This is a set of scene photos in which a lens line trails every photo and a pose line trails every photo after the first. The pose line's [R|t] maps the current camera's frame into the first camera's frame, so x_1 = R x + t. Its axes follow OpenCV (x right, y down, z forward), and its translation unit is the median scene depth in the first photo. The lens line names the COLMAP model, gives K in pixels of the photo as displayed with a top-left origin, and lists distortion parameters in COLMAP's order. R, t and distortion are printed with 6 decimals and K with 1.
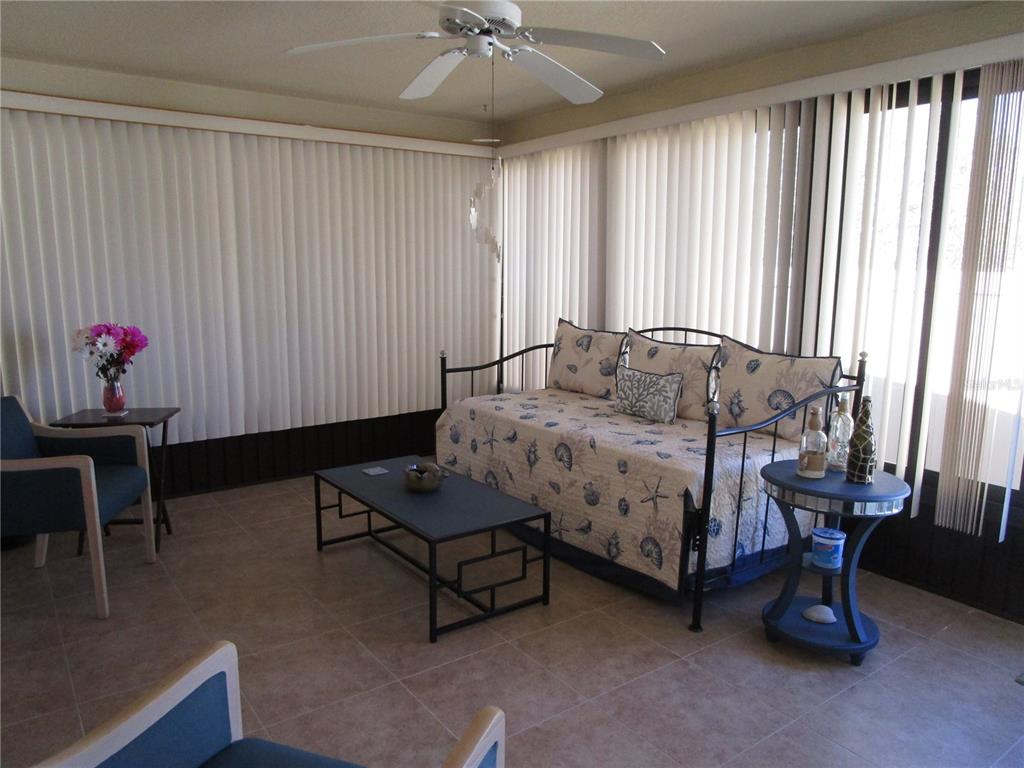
lens RADIAL K [[709.8, 0, 512.0], [0, 709.8, 384.0], [0, 0, 1]] dist [-0.036601, 0.000238]
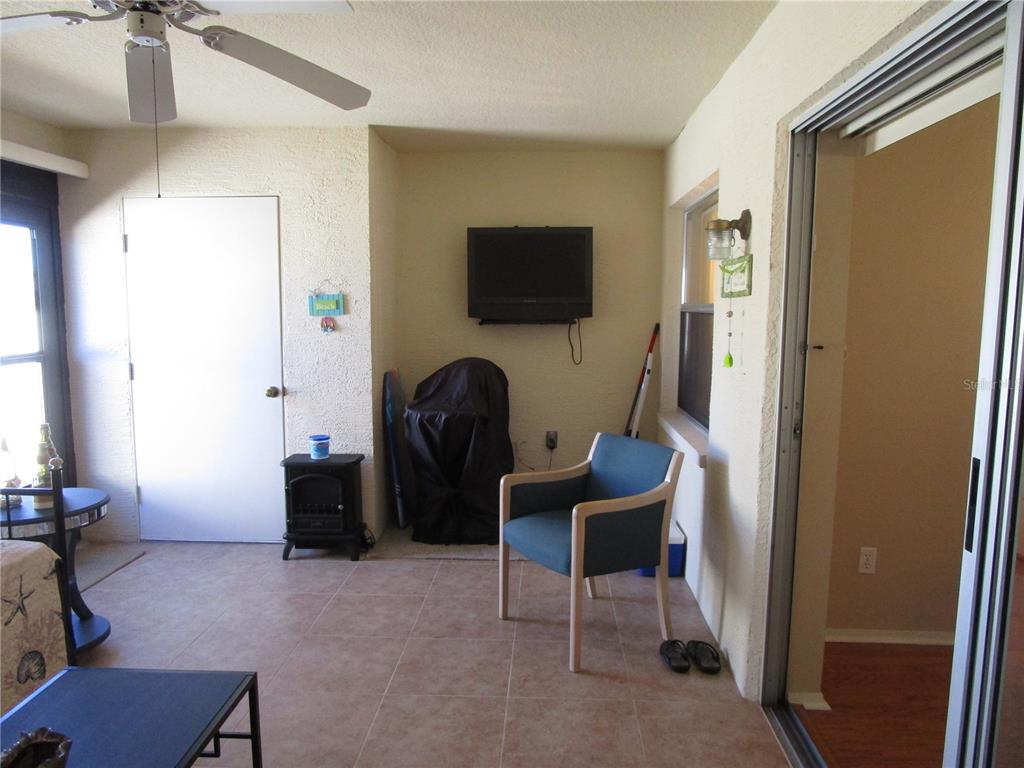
lens RADIAL K [[709.8, 0, 512.0], [0, 709.8, 384.0], [0, 0, 1]] dist [-0.036601, 0.000238]
pose [[-0.765980, -0.080286, 0.637832, -0.747963], [0.103312, 0.963902, 0.245398, -0.230332], [-0.634509, 0.253865, -0.730035, 1.198606]]
